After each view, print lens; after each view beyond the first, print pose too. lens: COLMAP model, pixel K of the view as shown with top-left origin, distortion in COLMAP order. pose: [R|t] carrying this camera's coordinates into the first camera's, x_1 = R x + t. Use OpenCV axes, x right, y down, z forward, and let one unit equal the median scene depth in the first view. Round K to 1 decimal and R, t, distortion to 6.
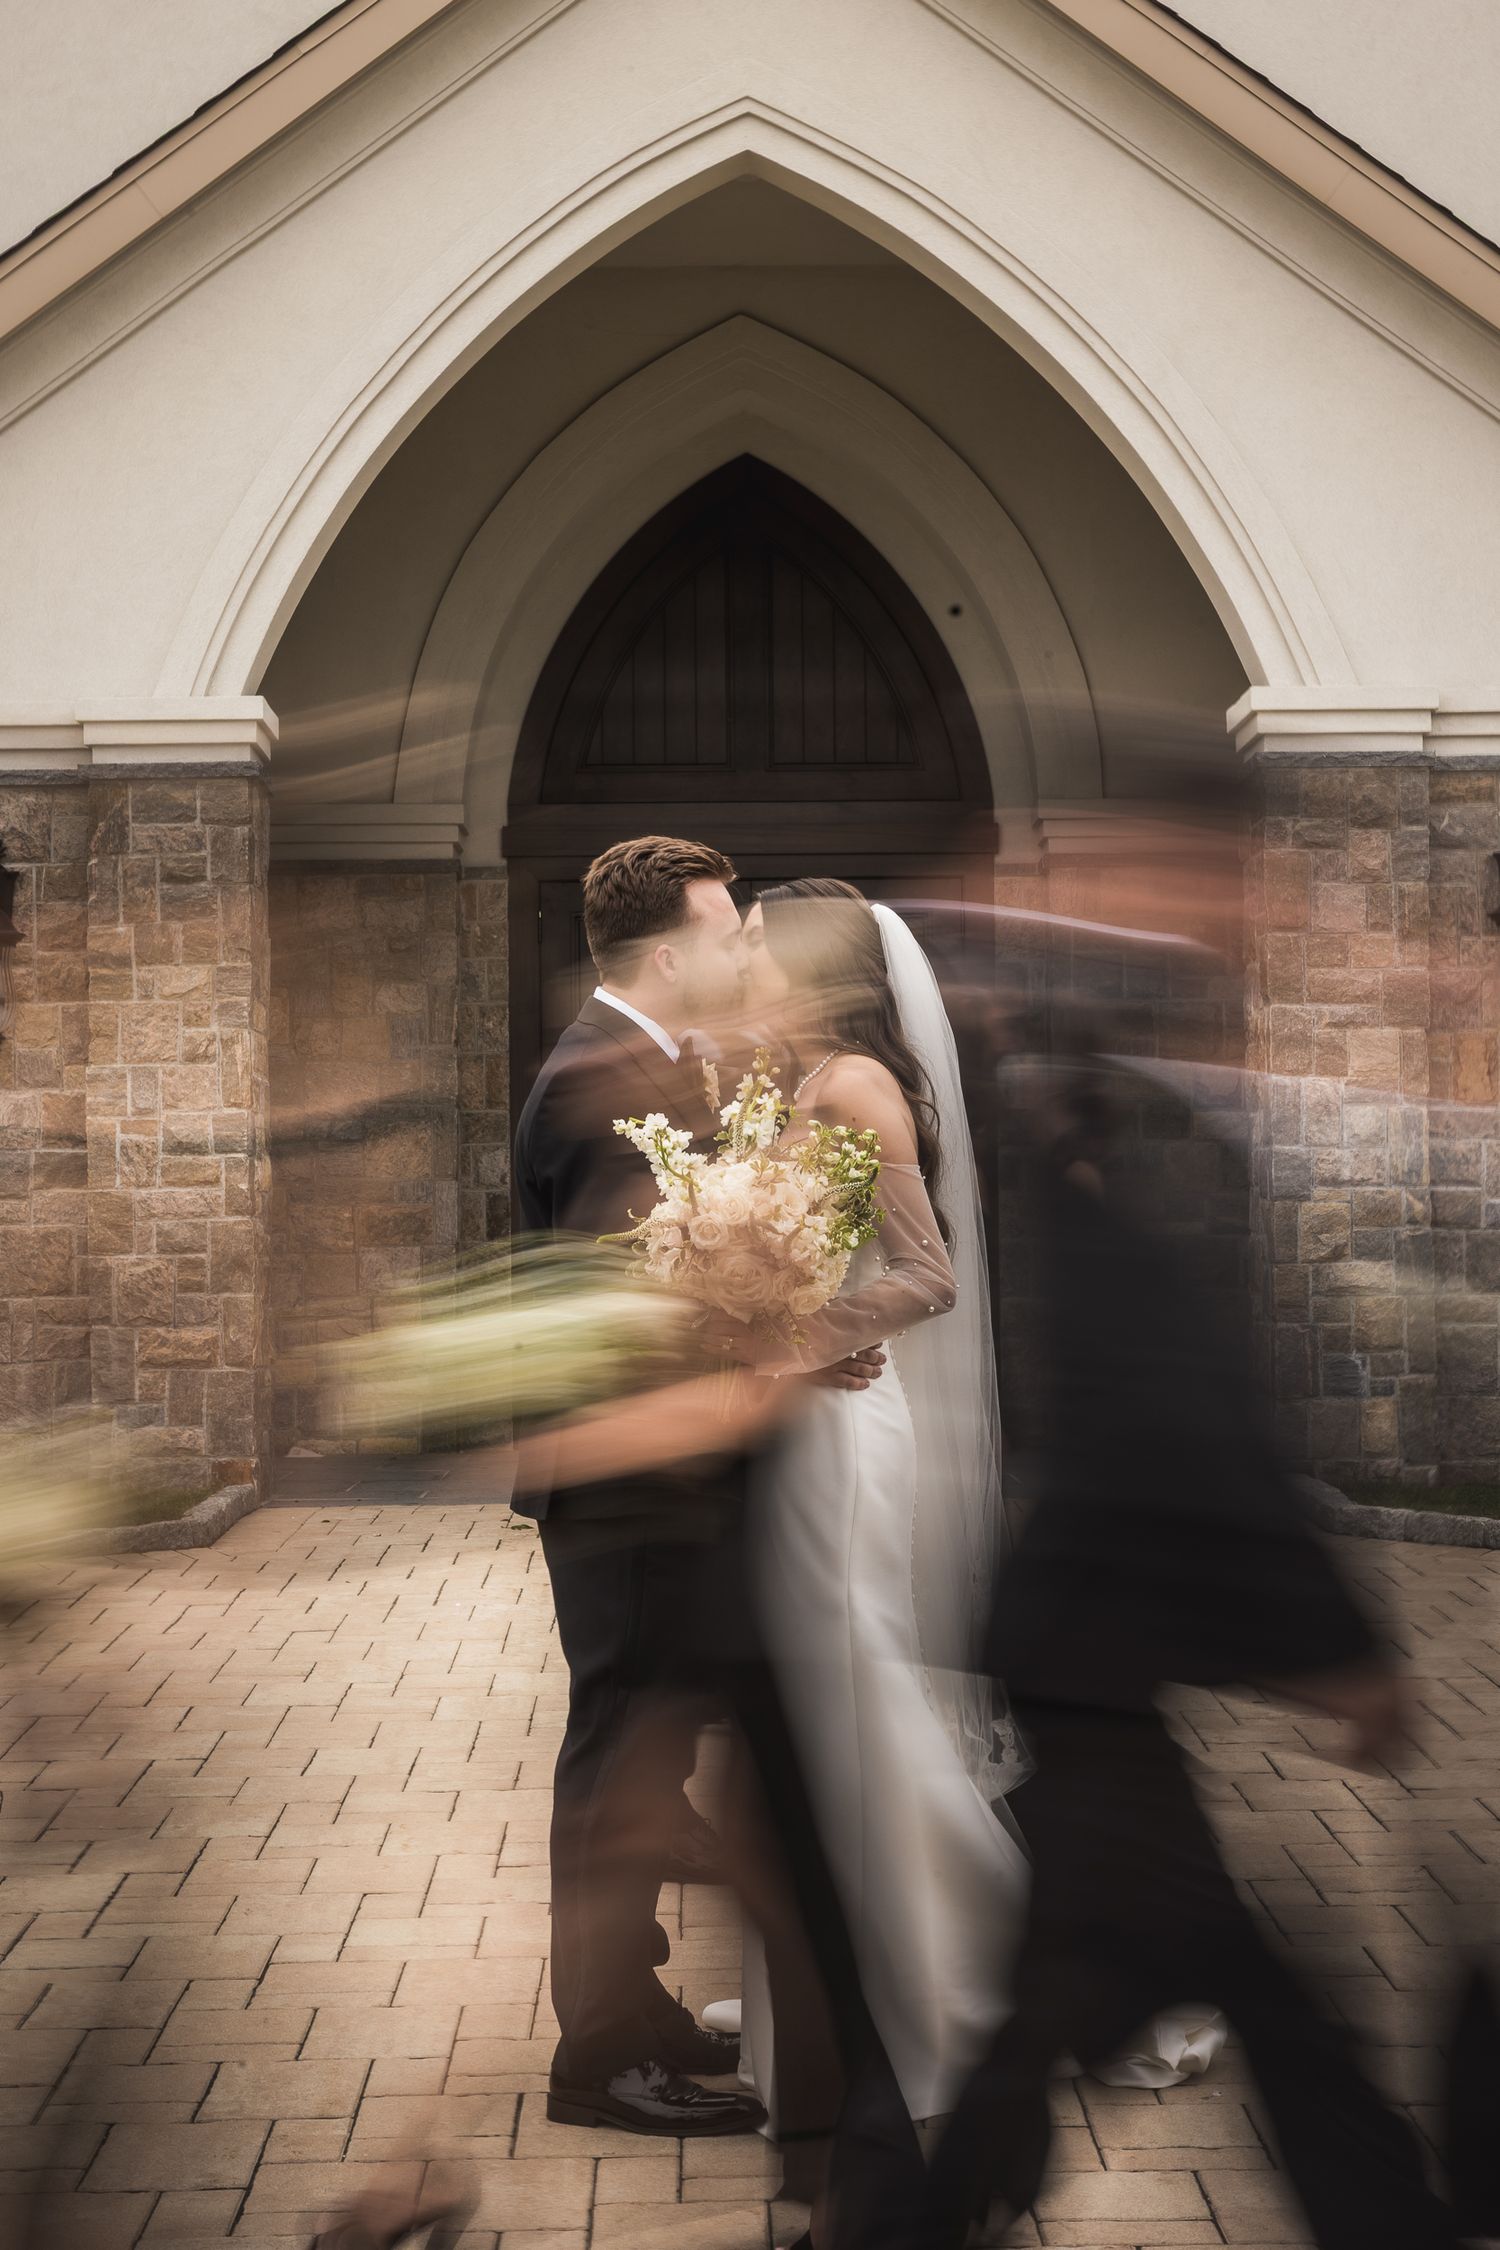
lens RADIAL K [[3880.5, 0, 752.3], [0, 3880.5, 1211.5], [0, 0, 1]] dist [0.004979, -0.027008]
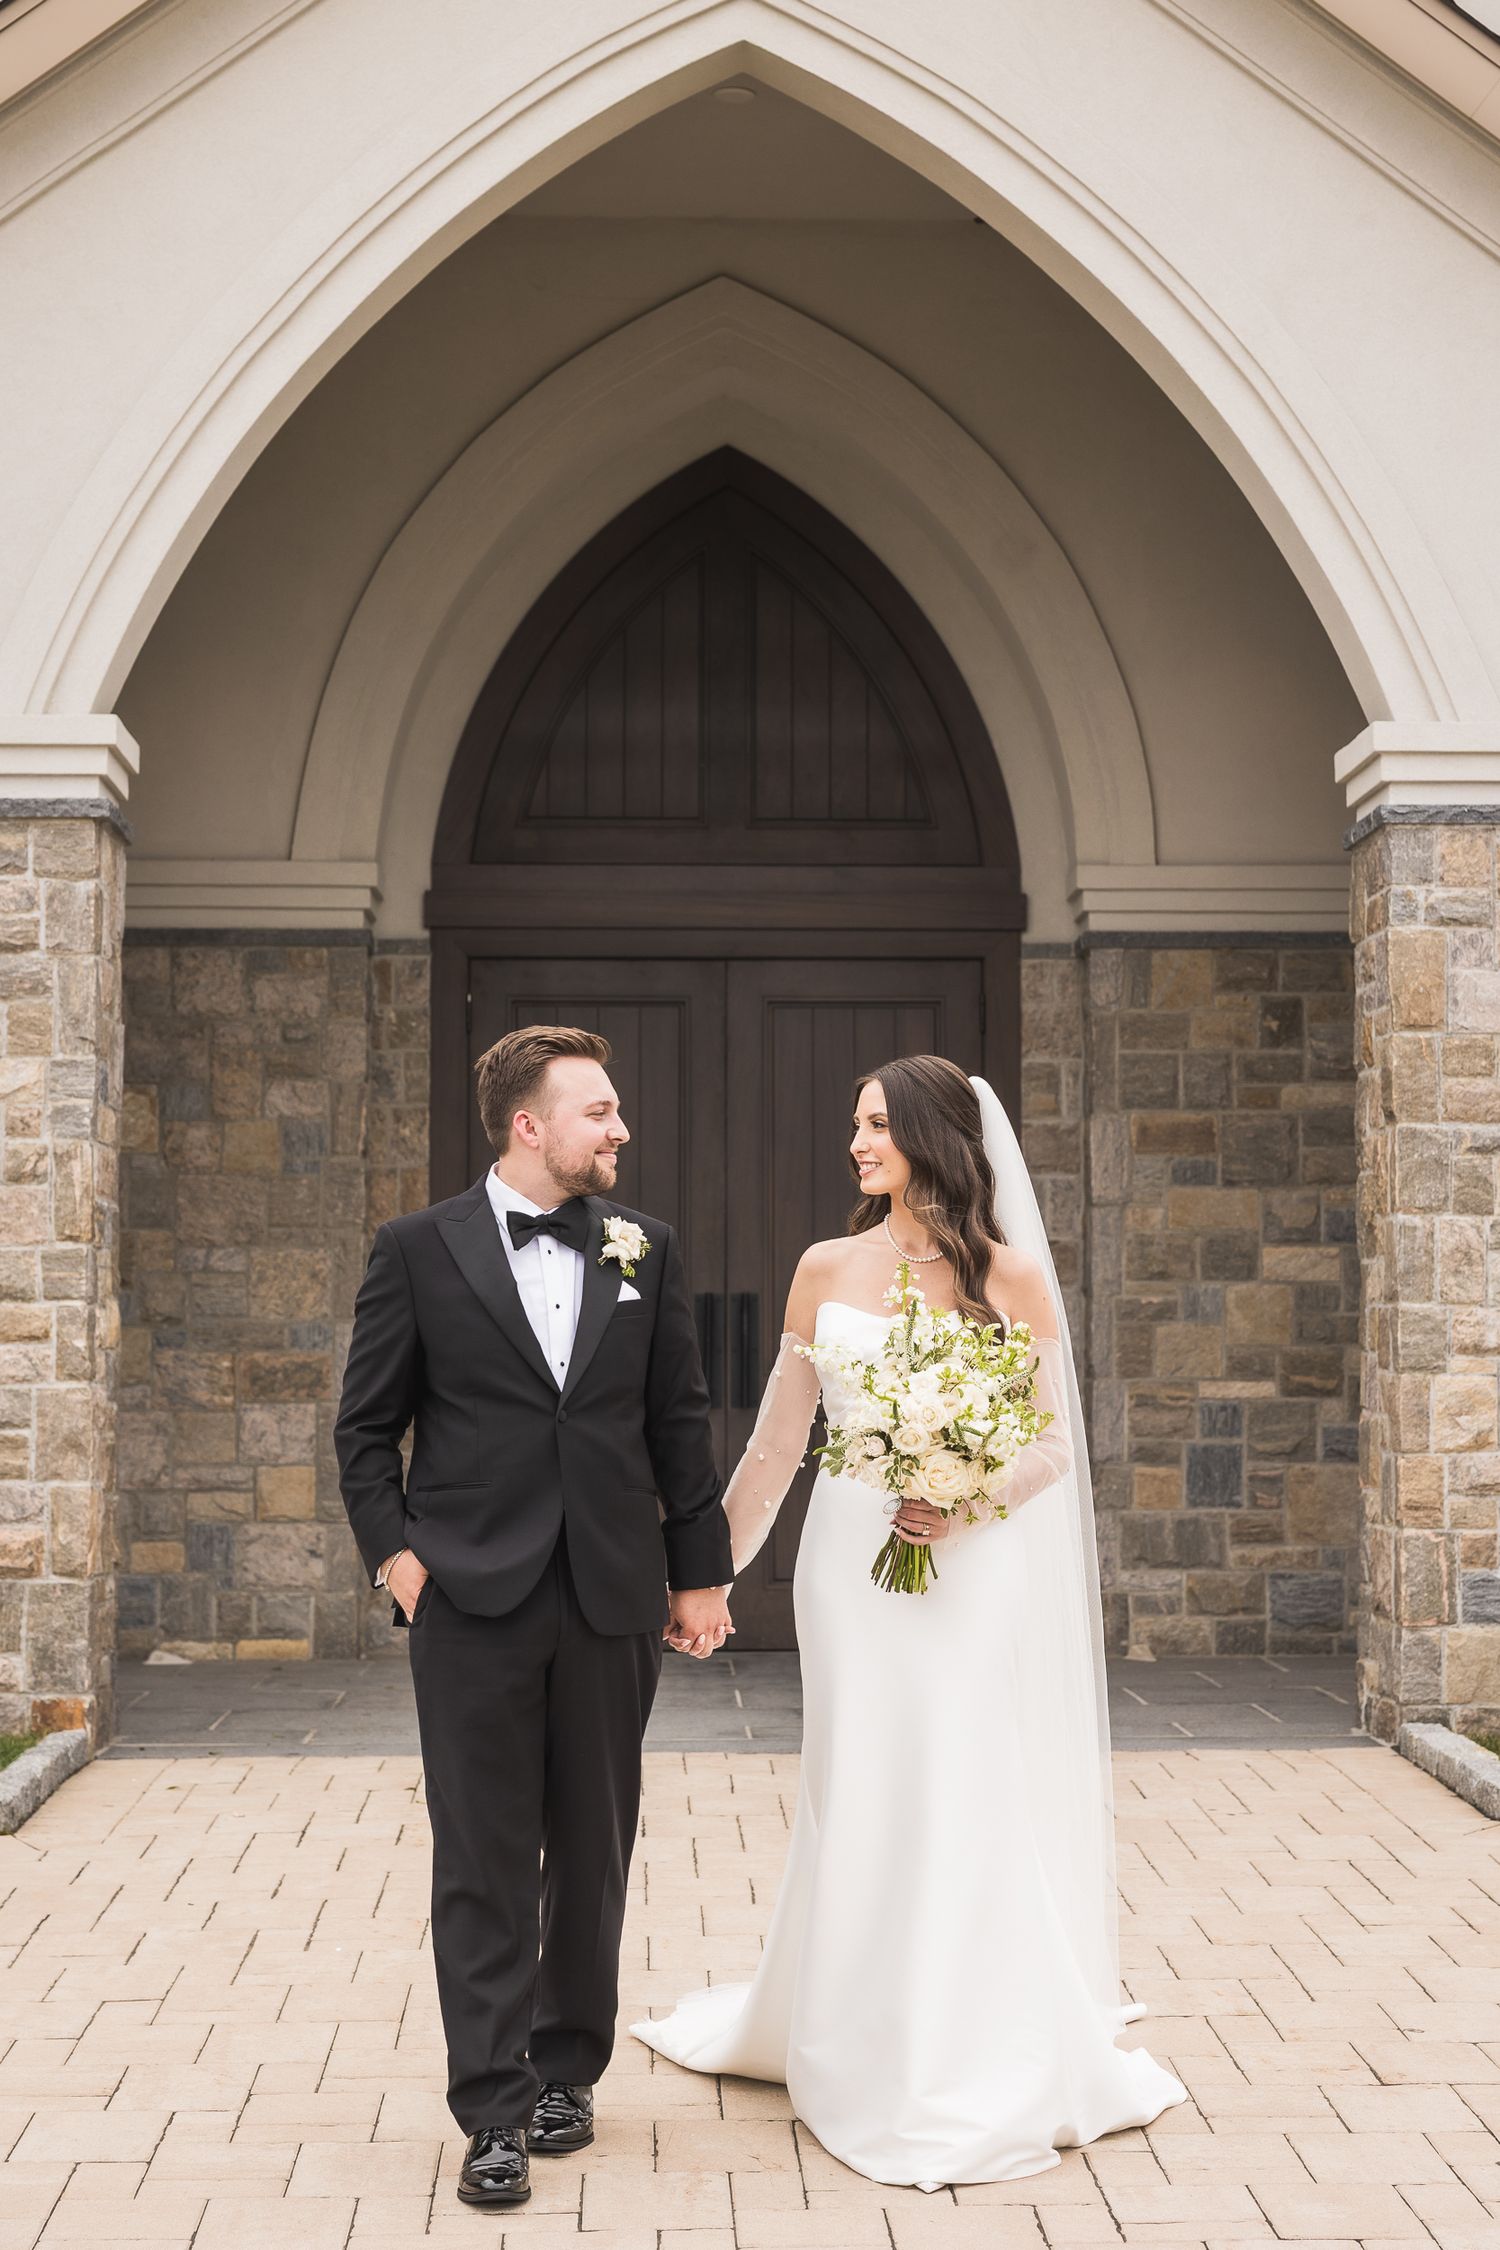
lens RADIAL K [[3998.4, 0, 829.3], [0, 3998.4, 1124.0], [0, 0, 1]] dist [0.008497, -0.015682]
pose [[0.999327, 0.011046, 0.034985, -0.009874], [-0.009430, 0.998896, -0.046028, -0.014742], [-0.035455, 0.045667, 0.998327, 0.193494]]
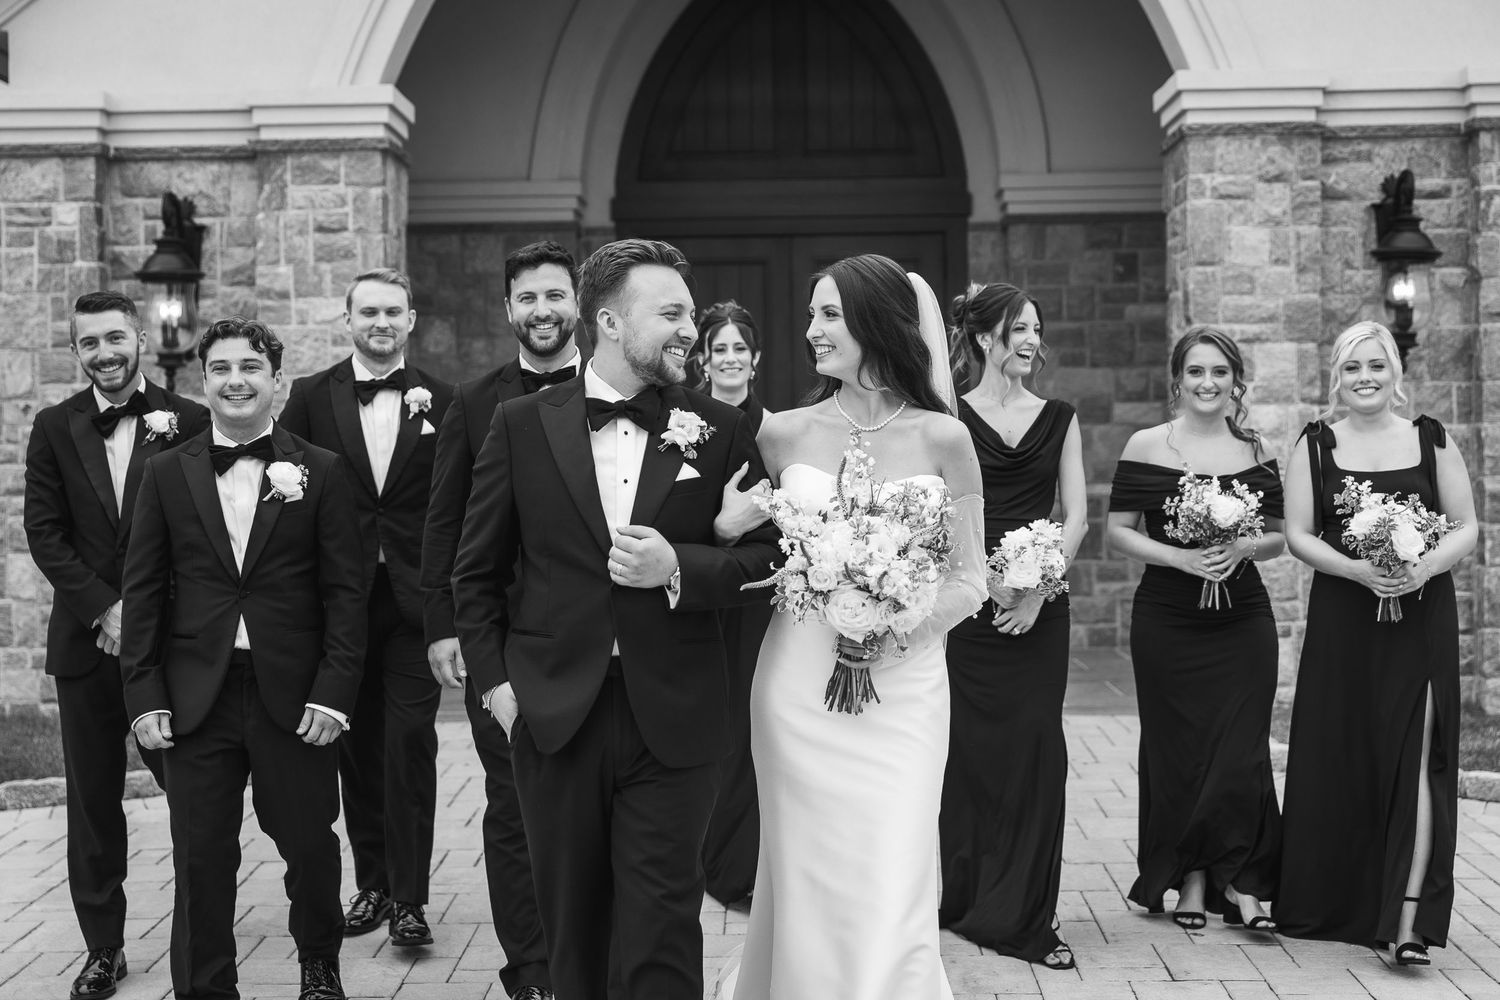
lens RADIAL K [[2110.9, 0, 749.5], [0, 2110.9, 466.4], [0, 0, 1]] dist [0.016699, -0.012705]
pose [[0.999314, -0.001744, -0.036993, 0.015691], [0.002245, 0.999906, 0.013509, -0.017193], [0.036966, -0.013583, 0.999224, 0.311494]]
